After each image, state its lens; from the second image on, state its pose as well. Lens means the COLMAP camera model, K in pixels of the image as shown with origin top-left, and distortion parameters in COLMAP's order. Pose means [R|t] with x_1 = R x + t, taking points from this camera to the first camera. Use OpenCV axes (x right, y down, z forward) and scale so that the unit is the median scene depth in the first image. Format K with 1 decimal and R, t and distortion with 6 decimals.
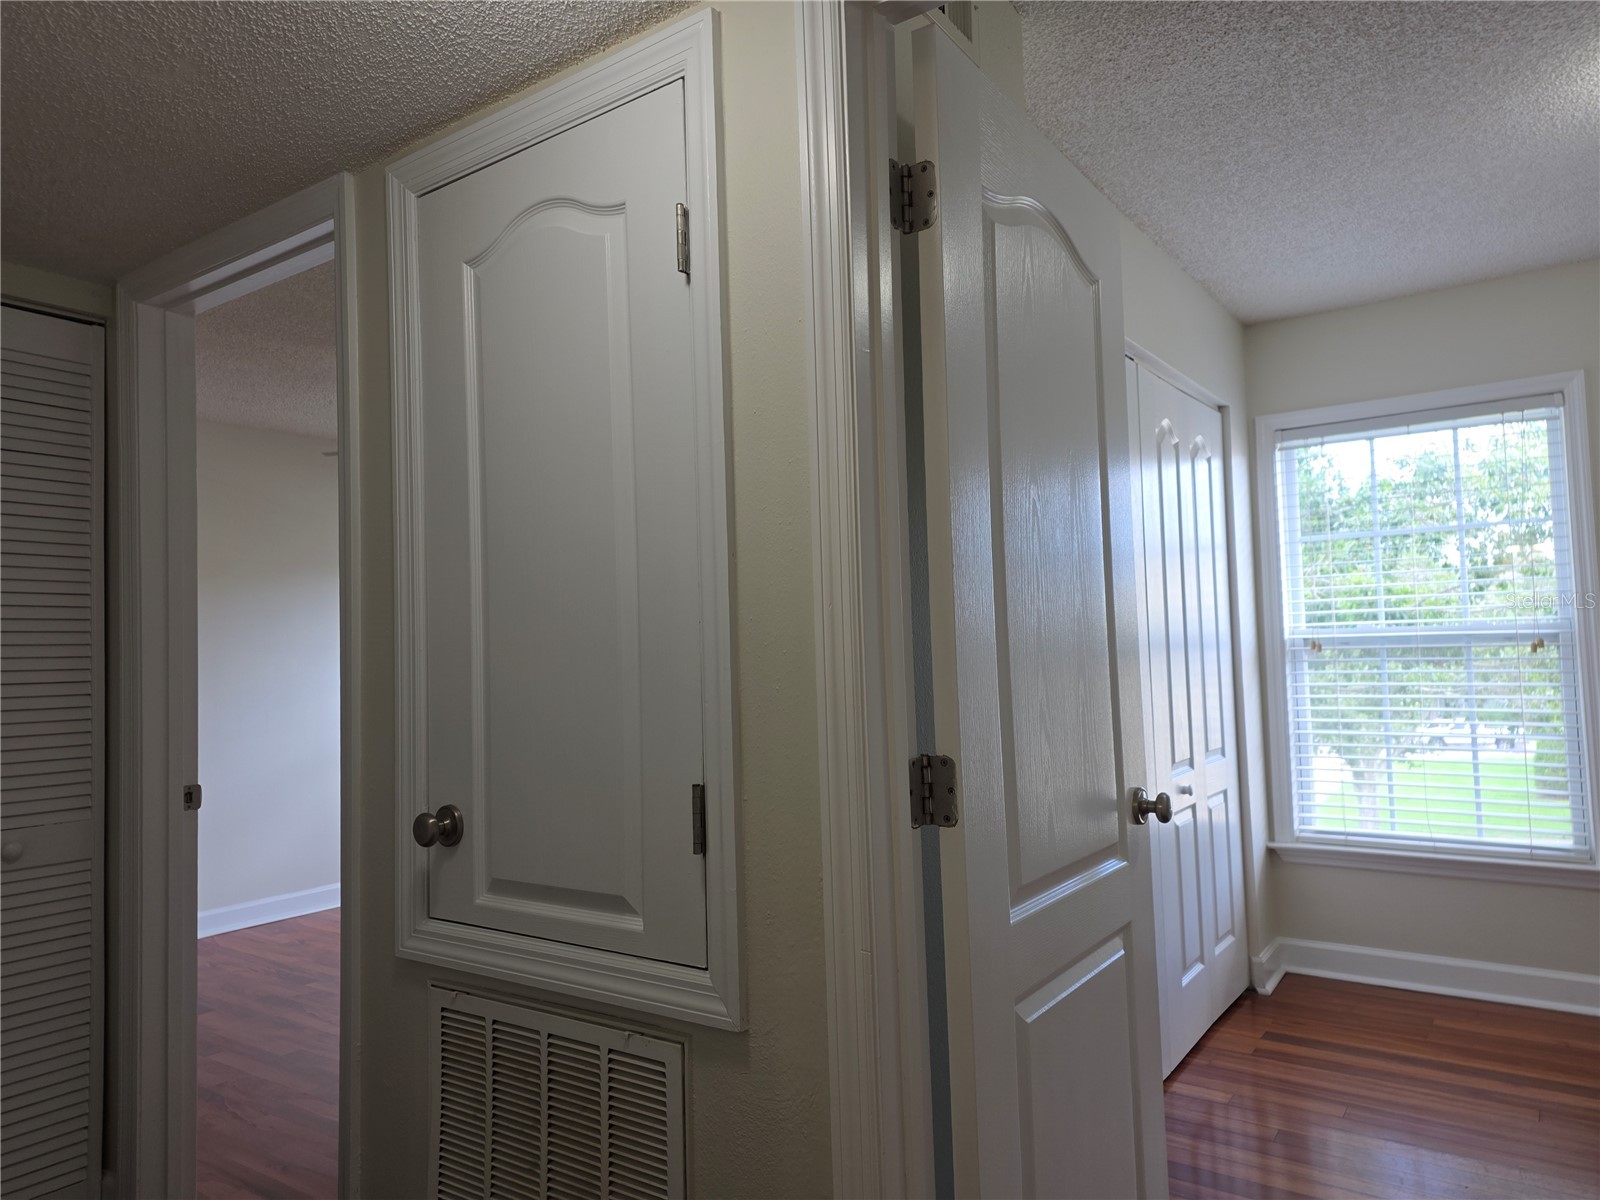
lens RADIAL K [[1061.9, 0, 804.9], [0, 1061.9, 600.4], [0, 0, 1]] dist [0.081415, -0.064231]
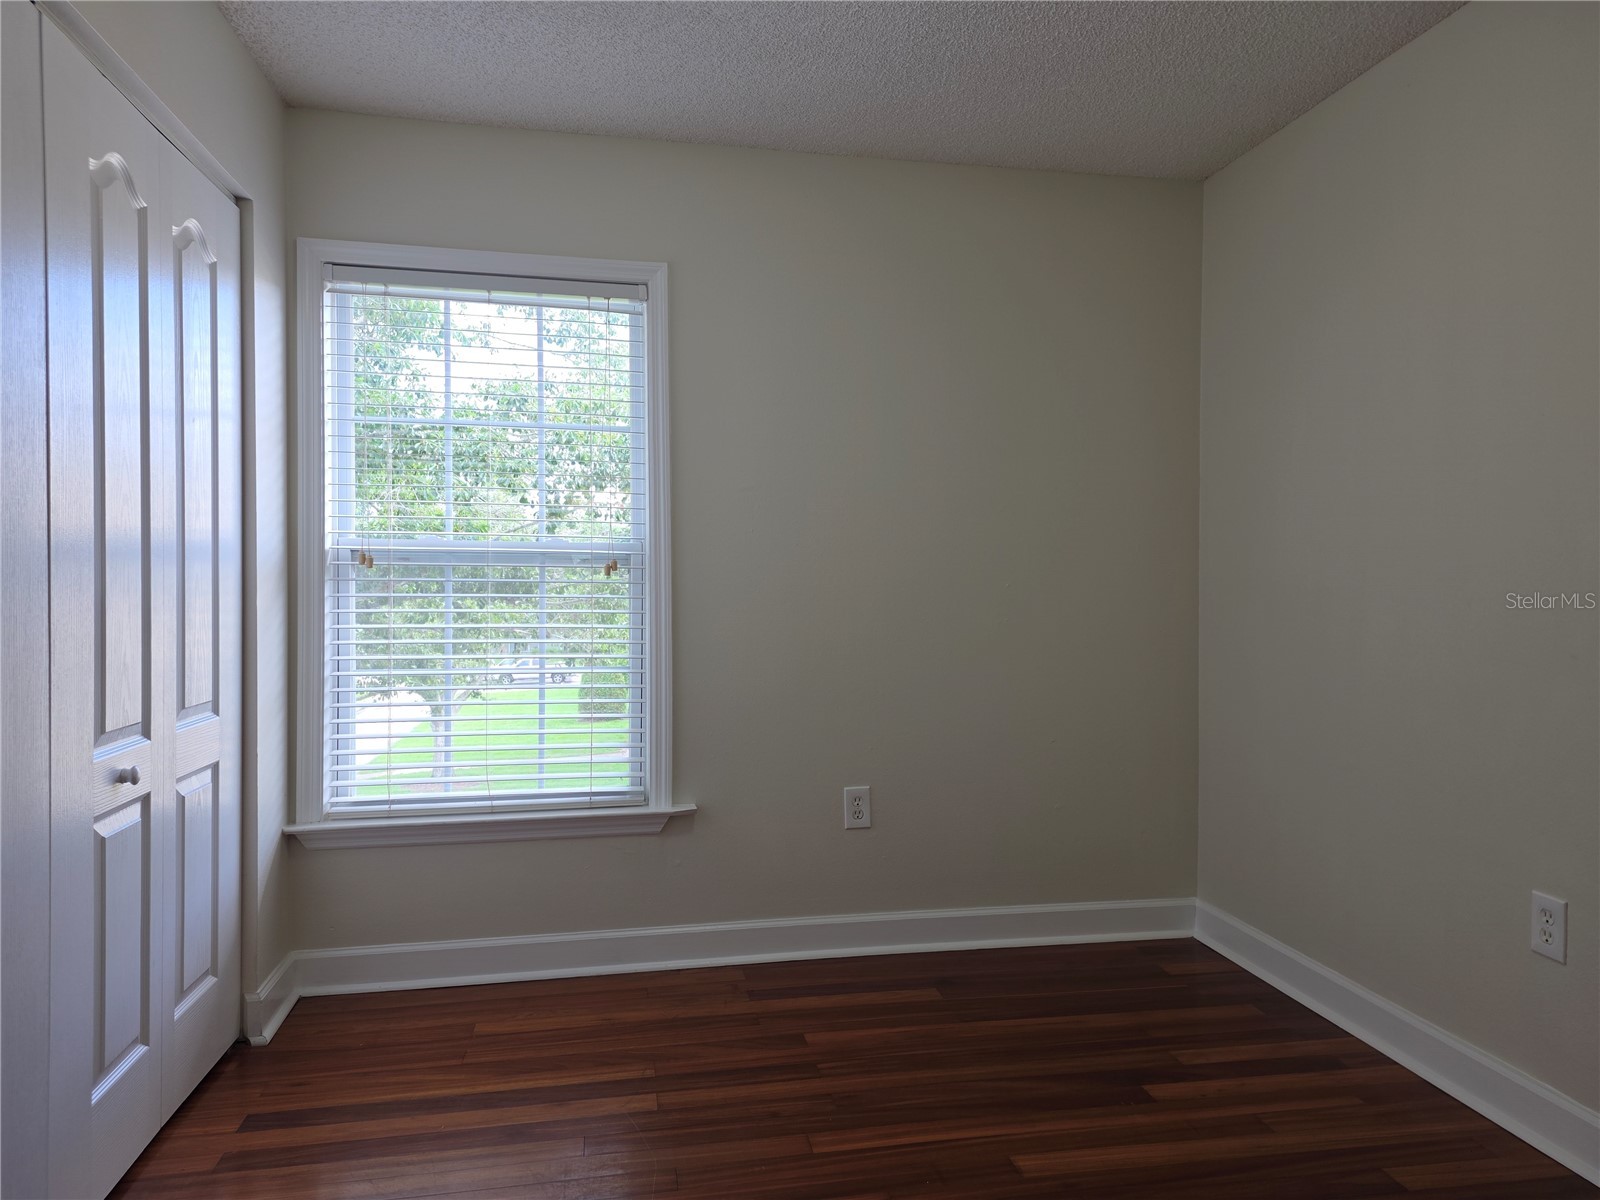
lens RADIAL K [[1061.9, 0, 827.0], [0, 1061.9, 619.1], [0, 0, 1]] dist [0.081415, -0.064231]
pose [[0.685988, 0.011485, 0.727522, 0.152871], [-0.063328, 0.997023, 0.043974, 0.031199], [-0.724852, -0.076238, 0.684673, 0.256070]]
